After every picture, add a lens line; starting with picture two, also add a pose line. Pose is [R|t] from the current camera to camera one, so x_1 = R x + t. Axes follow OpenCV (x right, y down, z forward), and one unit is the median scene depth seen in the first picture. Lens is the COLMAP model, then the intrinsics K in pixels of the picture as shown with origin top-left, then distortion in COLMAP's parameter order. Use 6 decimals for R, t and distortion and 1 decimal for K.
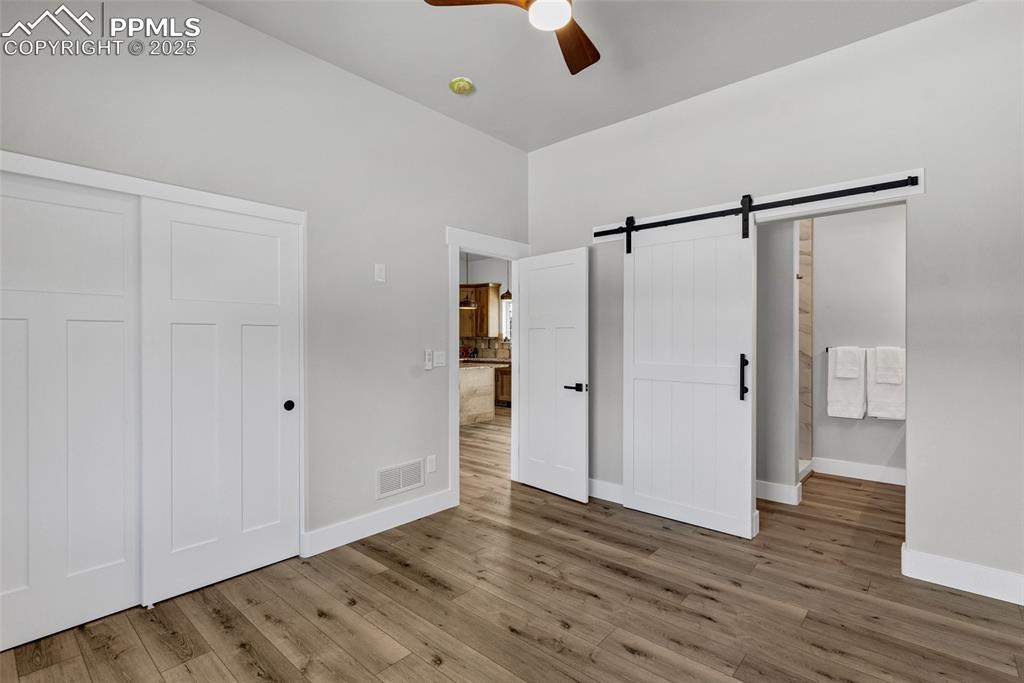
lens RADIAL K [[468.0, 0, 509.8], [0, 468.0, 341.3], [0, 0, 1]] dist [-0.002655, -0.000150]
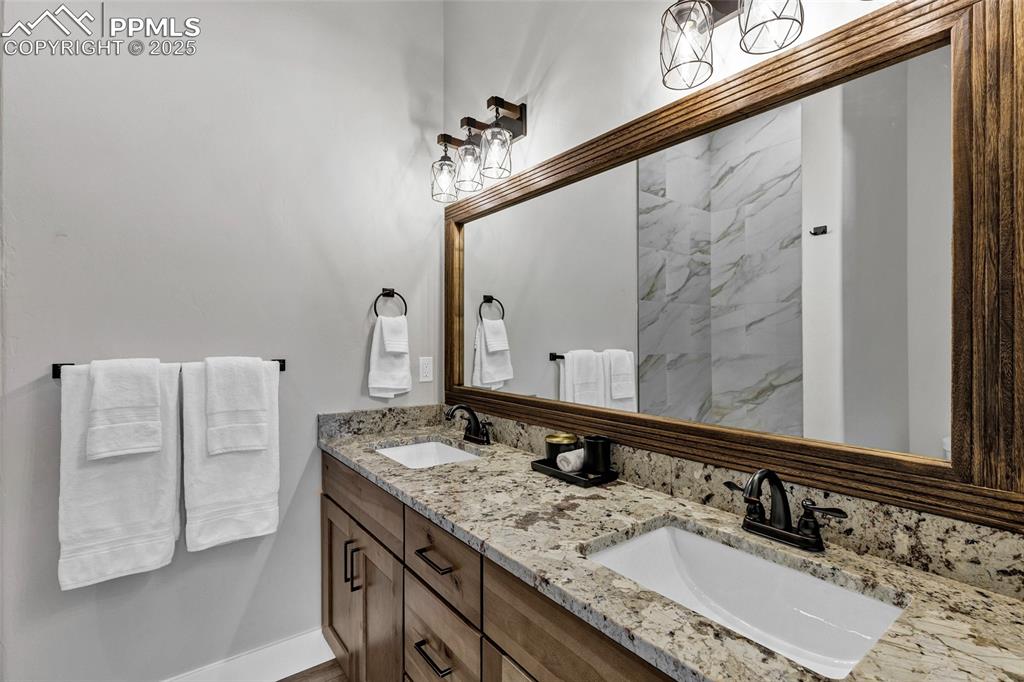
lens RADIAL K [[468.0, 0, 509.9], [0, 468.0, 339.3], [0, 0, 1]] dist [-0.002655, -0.000150]
pose [[0.212740, 0.000485, 0.977109, 0.462814], [0.002830, 0.999995, -0.001112, -0.002327], [-0.977105, 0.003002, 0.212737, 0.673076]]
